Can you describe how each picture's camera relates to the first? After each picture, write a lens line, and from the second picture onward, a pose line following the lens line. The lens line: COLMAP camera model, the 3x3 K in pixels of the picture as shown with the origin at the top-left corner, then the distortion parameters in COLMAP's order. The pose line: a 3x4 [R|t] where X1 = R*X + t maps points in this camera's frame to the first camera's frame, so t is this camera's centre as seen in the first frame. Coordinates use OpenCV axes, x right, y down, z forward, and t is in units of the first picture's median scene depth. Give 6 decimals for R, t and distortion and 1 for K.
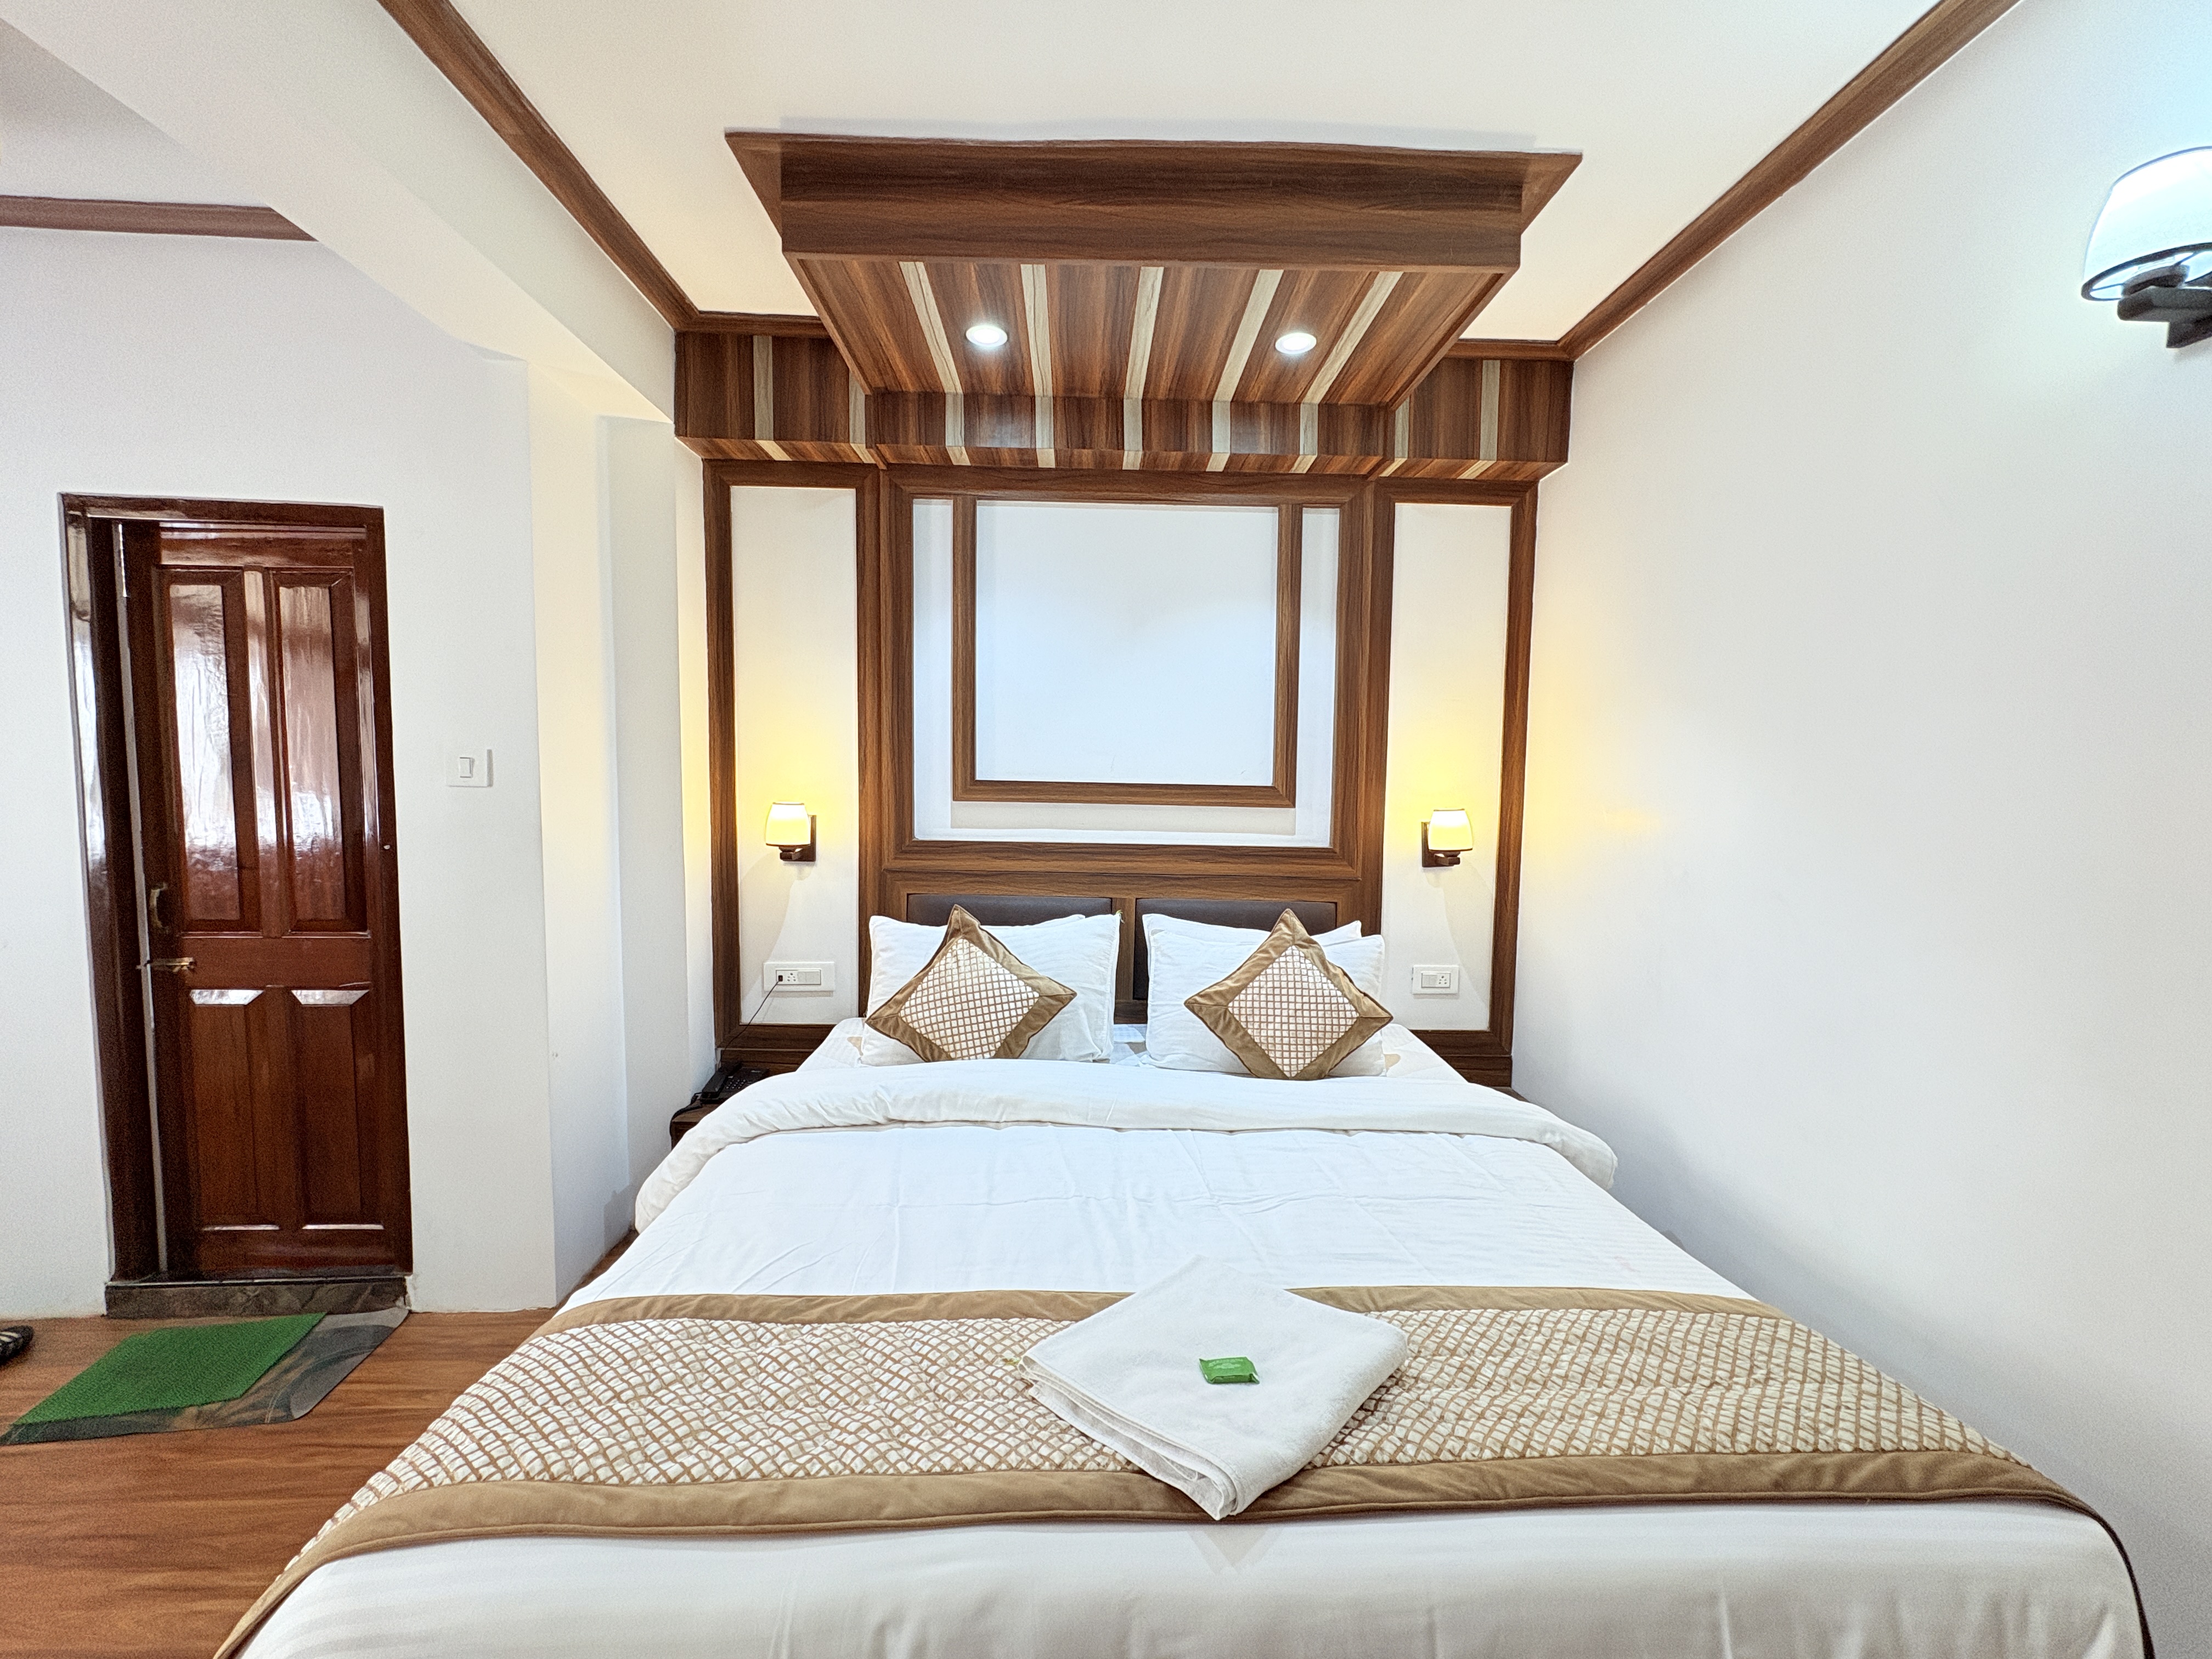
lens RADIAL K [[878.2, 0, 1106.0], [0, 878.2, 829.5], [0, 0, 1]] dist [0.001531, 0.000095]
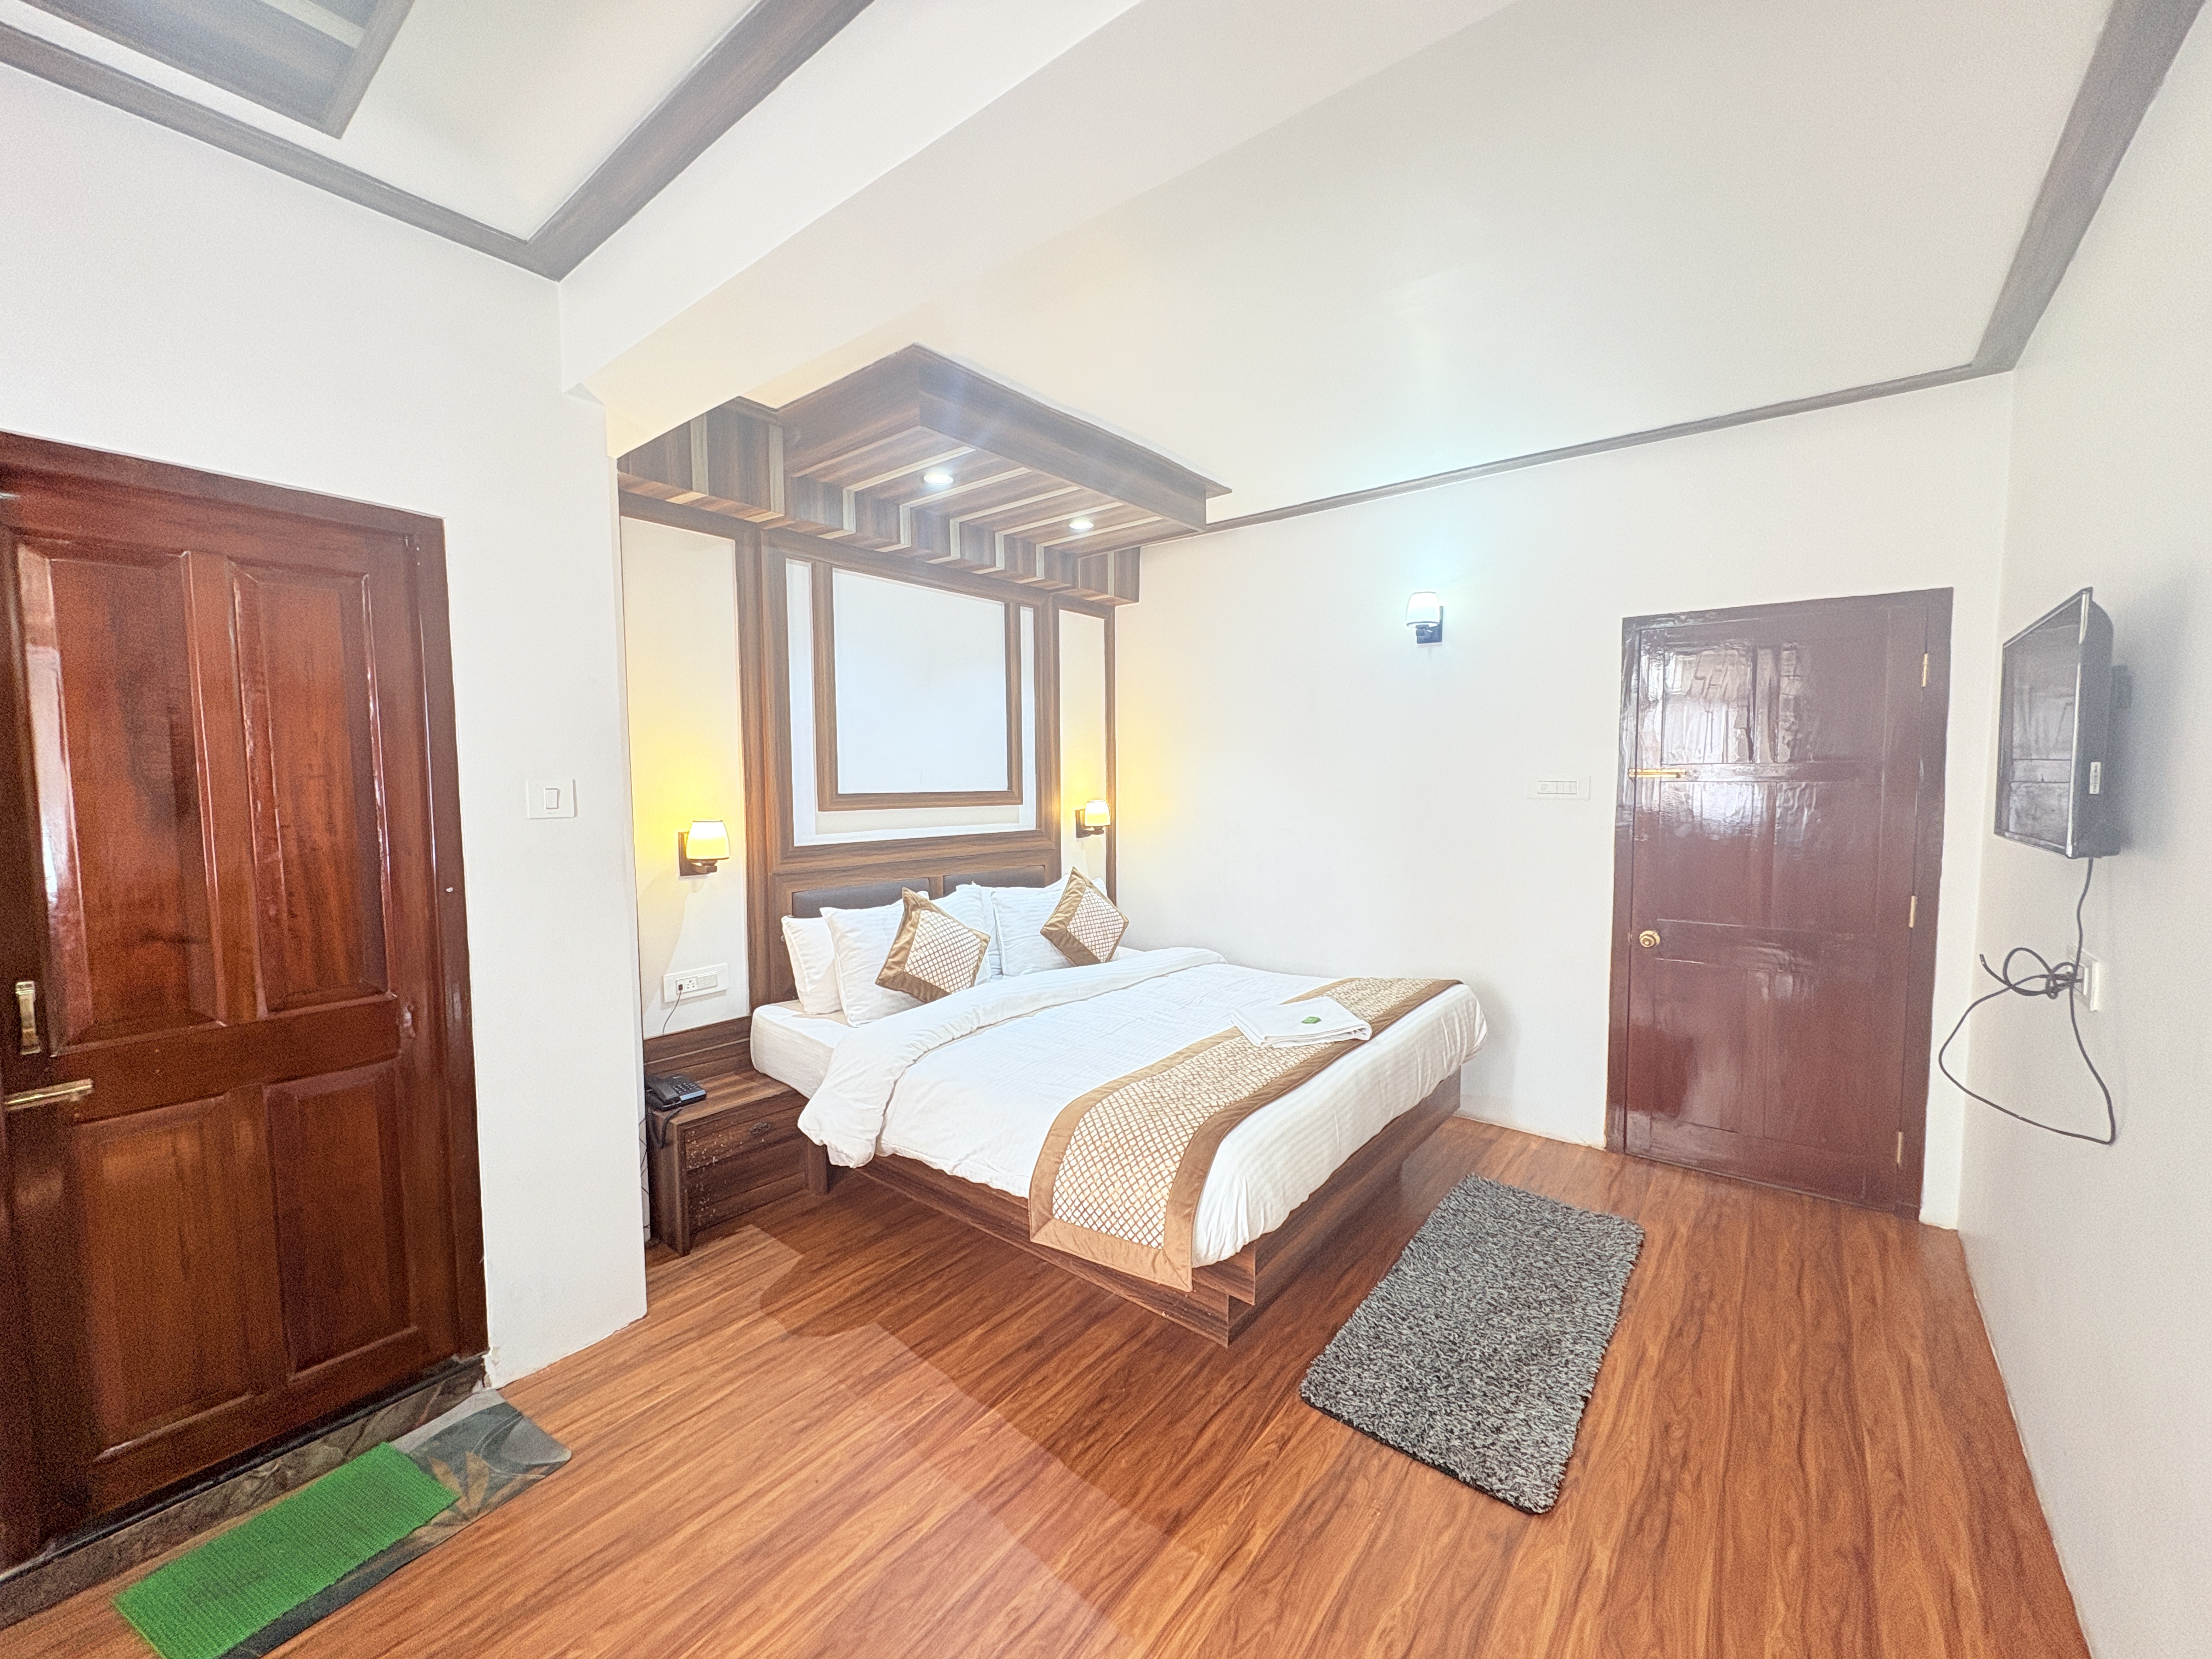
lens RADIAL K [[878.2, 0, 1106.0], [0, 878.2, 829.5], [0, 0, 1]] dist [0.001531, 0.000095]
pose [[0.656676, -0.067724, 0.751126, -0.829737], [0.074033, 0.996938, 0.025163, -0.009954], [-0.750531, 0.039085, 0.659679, -0.088661]]
